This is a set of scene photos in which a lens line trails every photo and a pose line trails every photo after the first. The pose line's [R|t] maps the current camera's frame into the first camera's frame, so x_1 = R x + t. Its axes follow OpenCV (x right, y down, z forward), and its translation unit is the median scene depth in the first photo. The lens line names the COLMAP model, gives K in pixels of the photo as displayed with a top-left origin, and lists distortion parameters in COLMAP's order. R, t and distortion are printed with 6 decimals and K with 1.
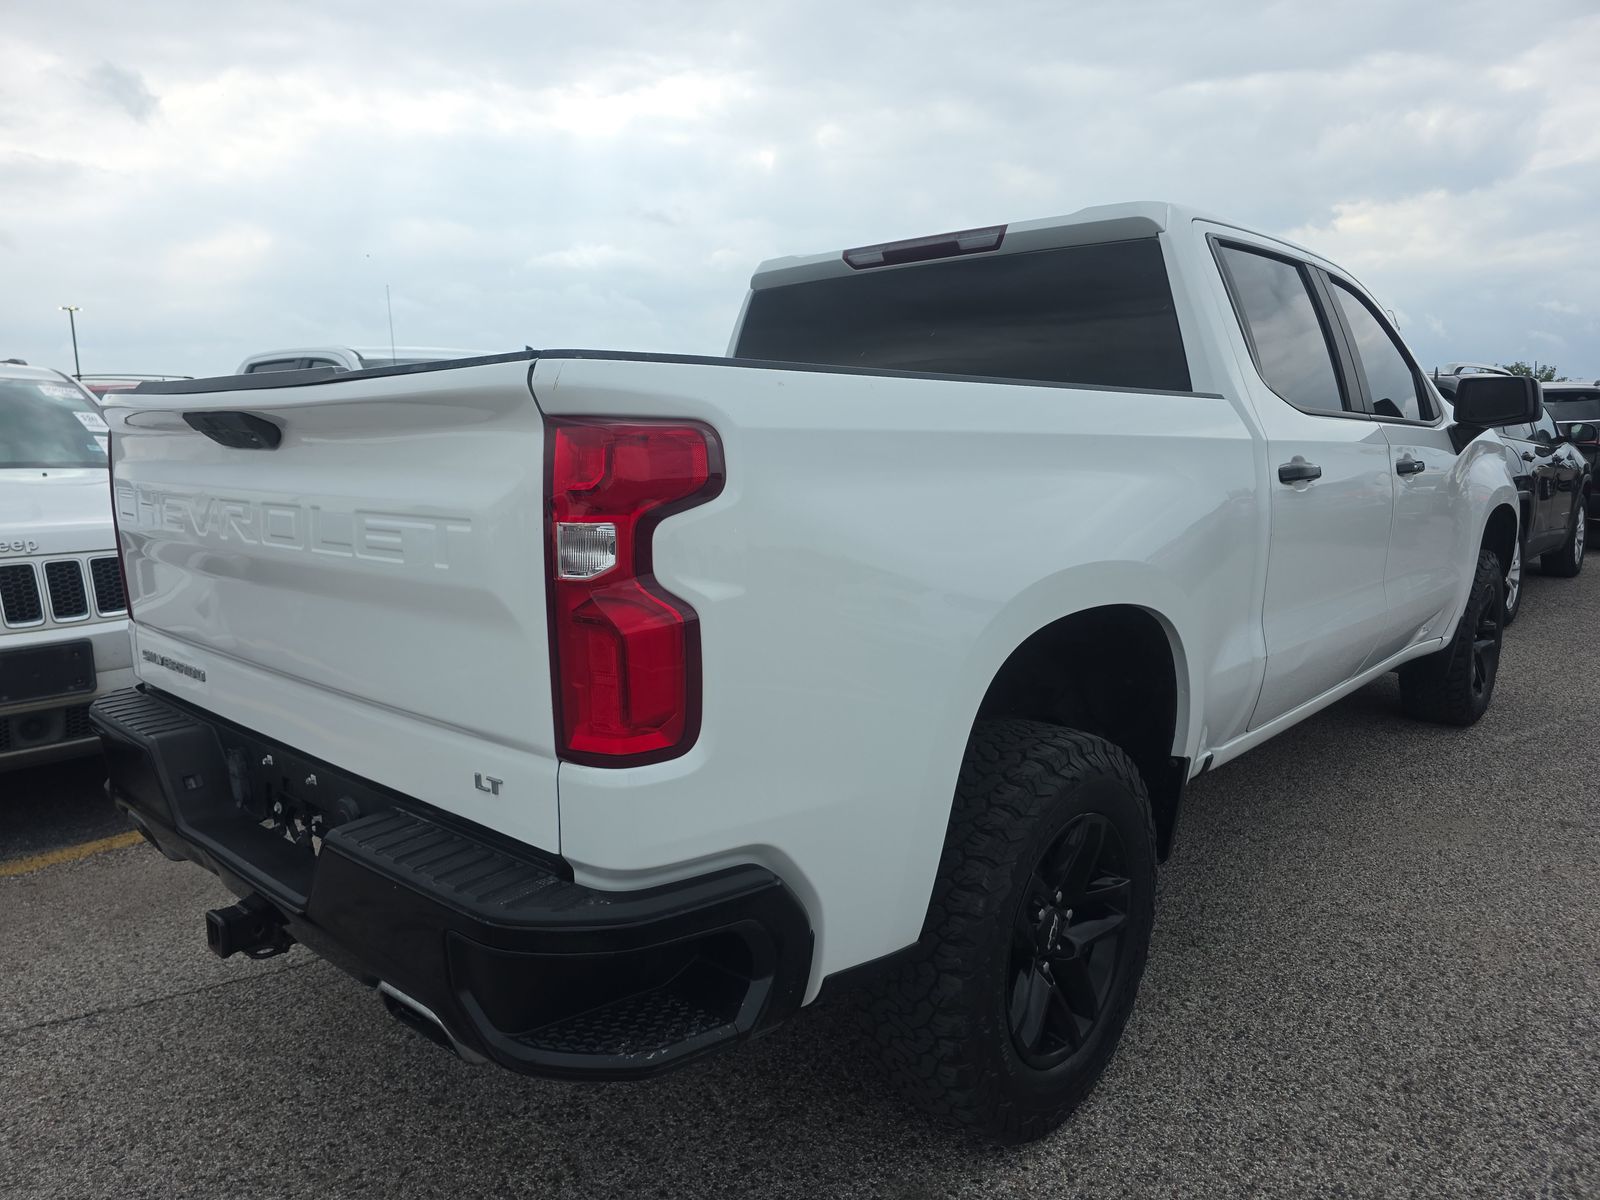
lens RADIAL K [[1088.6, 0, 772.4], [0, 1088.6, 595.2], [0, 0, 1]] dist [0.056152, -0.050775]
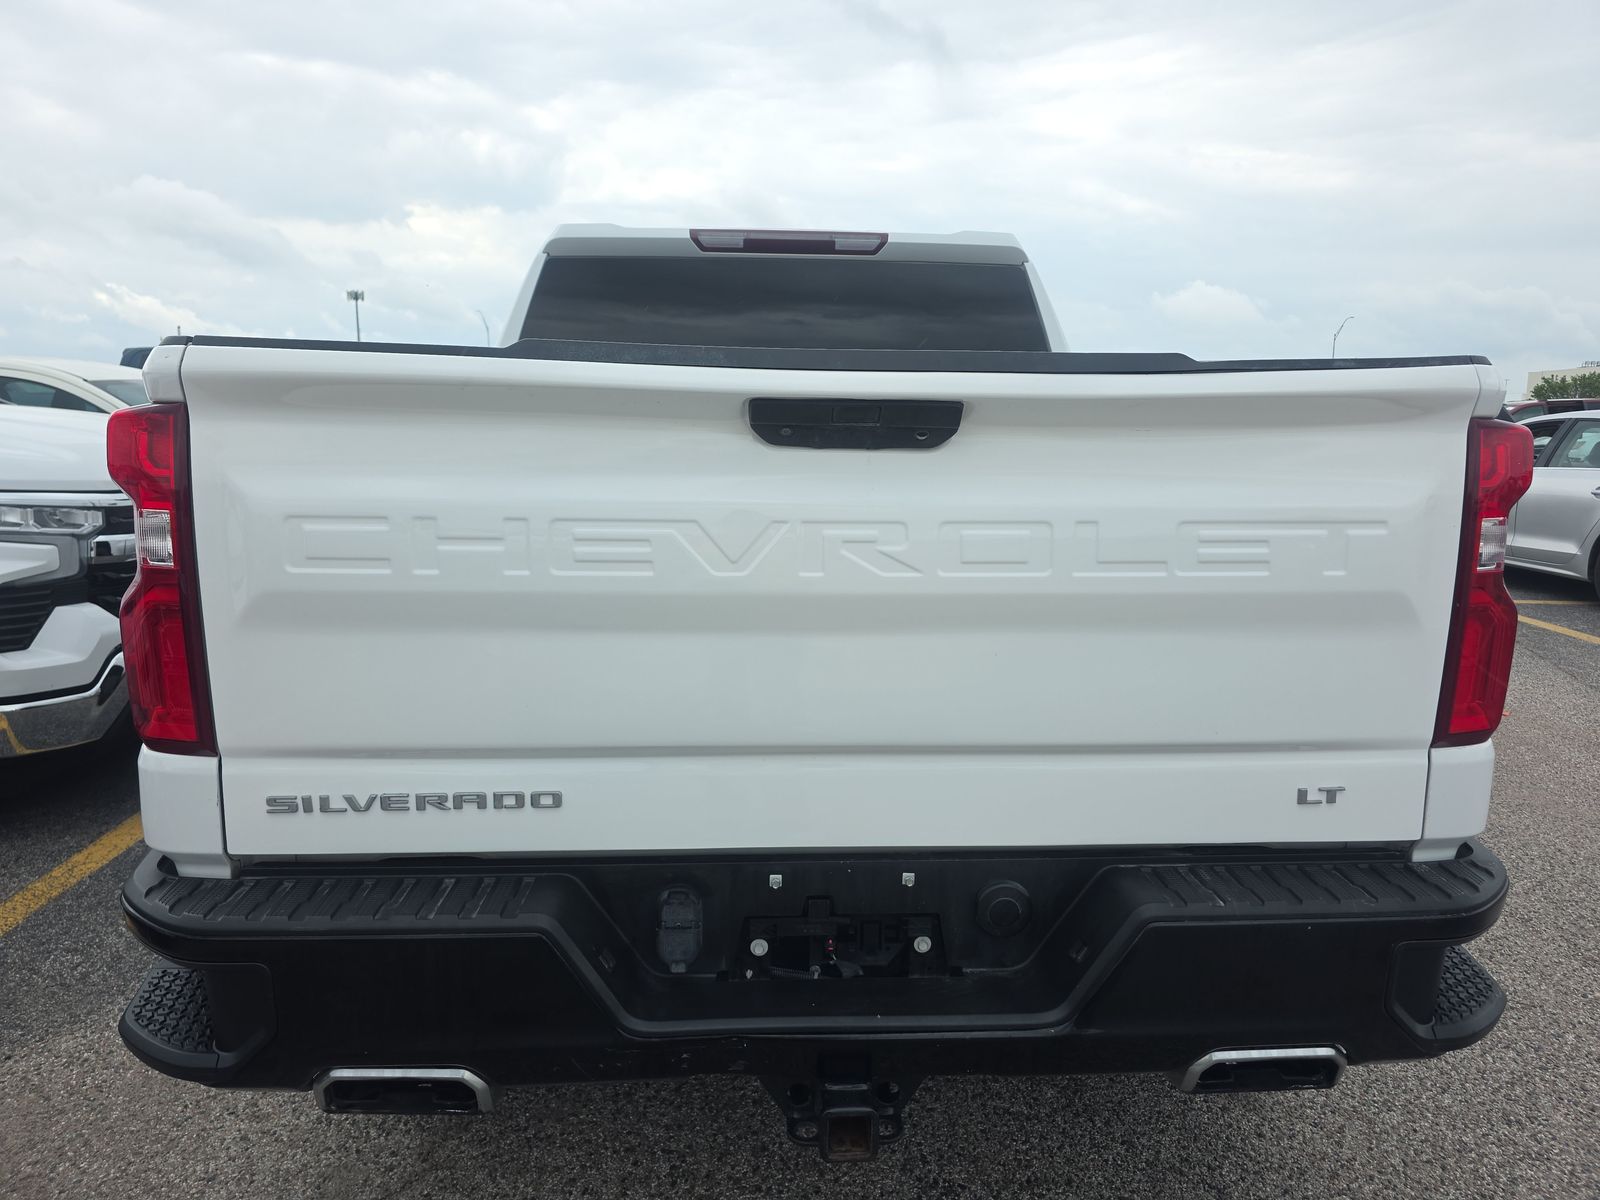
lens RADIAL K [[1090.4, 0, 812.9], [0, 1090.4, 585.3], [0, 0, 1]] dist [0.060482, -0.053725]
pose [[0.698214, -0.090277, 0.710174, -0.817351], [0.088713, 0.995282, 0.039300, -0.059190], [-0.710371, 0.035562, 0.702928, 0.410545]]
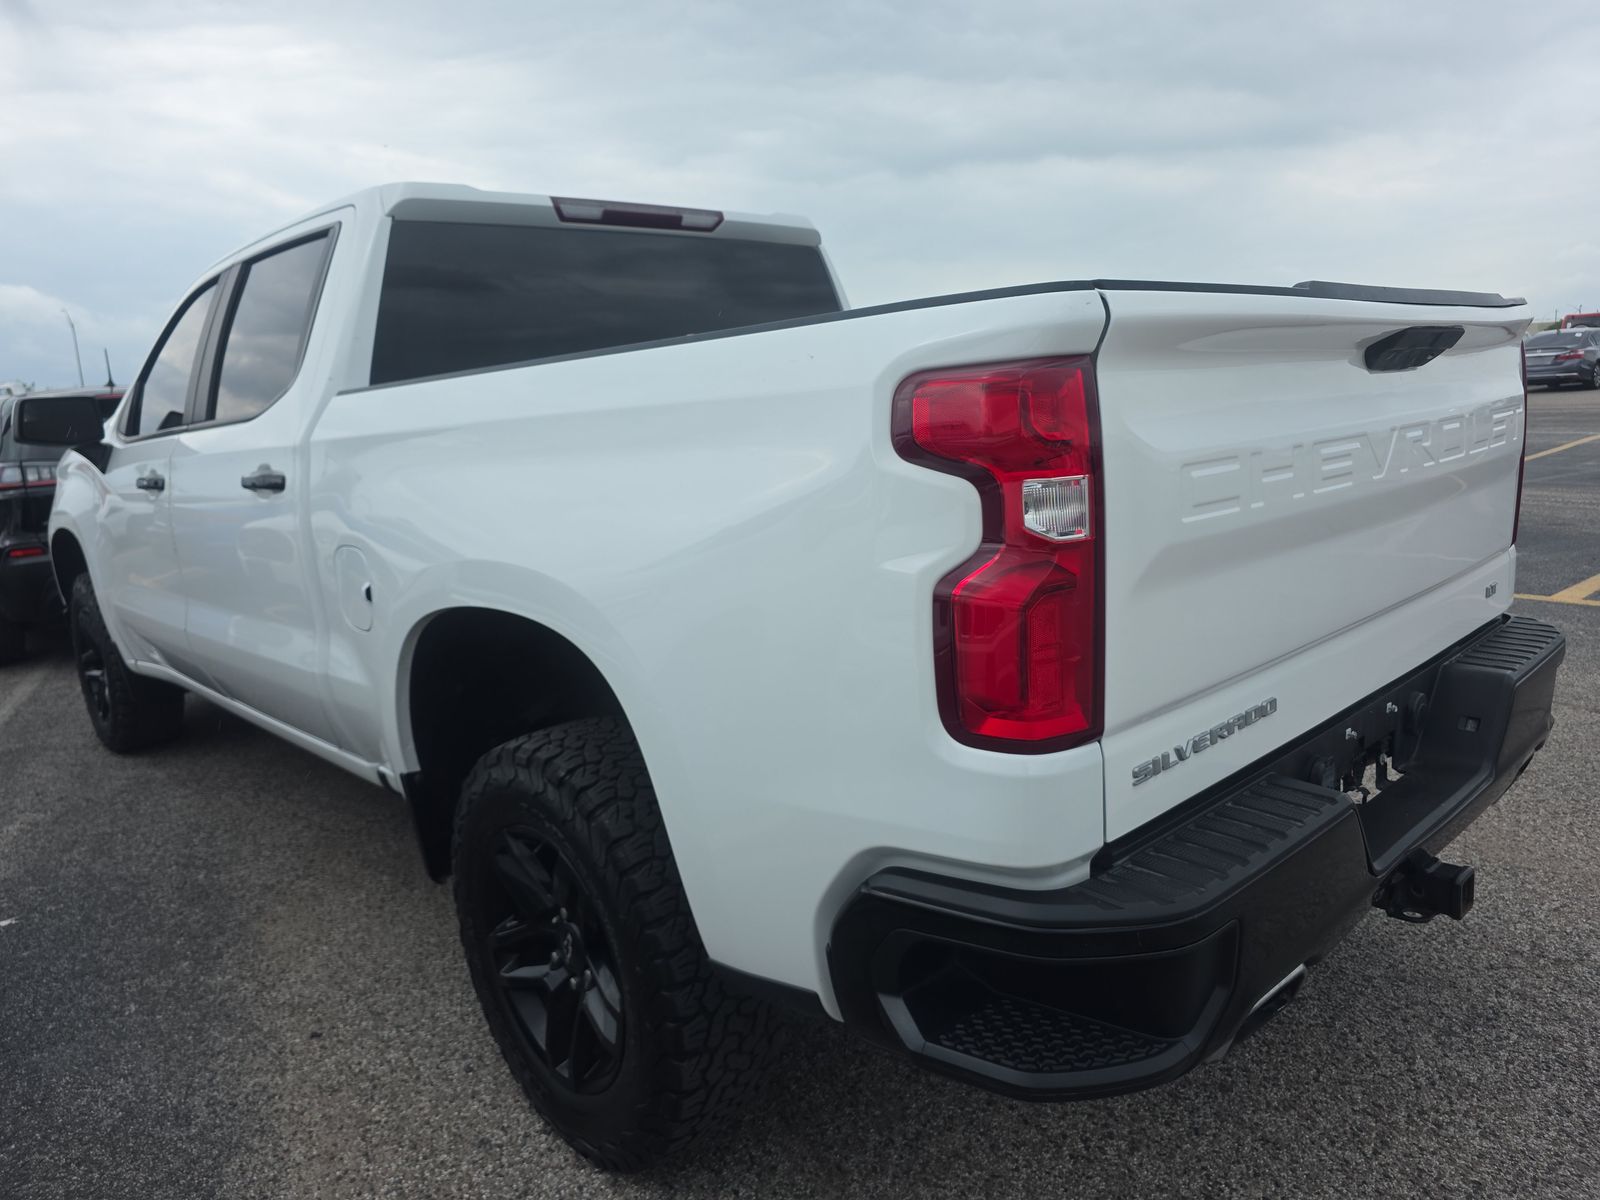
lens RADIAL K [[1088.6, 0, 772.4], [0, 1088.6, 595.2], [0, 0, 1]] dist [0.056152, -0.050775]
pose [[0.095647, -0.170897, 0.980635, -1.174579], [0.210936, 0.966259, 0.147818, -0.159611], [-0.972809, 0.192713, 0.128468, 1.158023]]
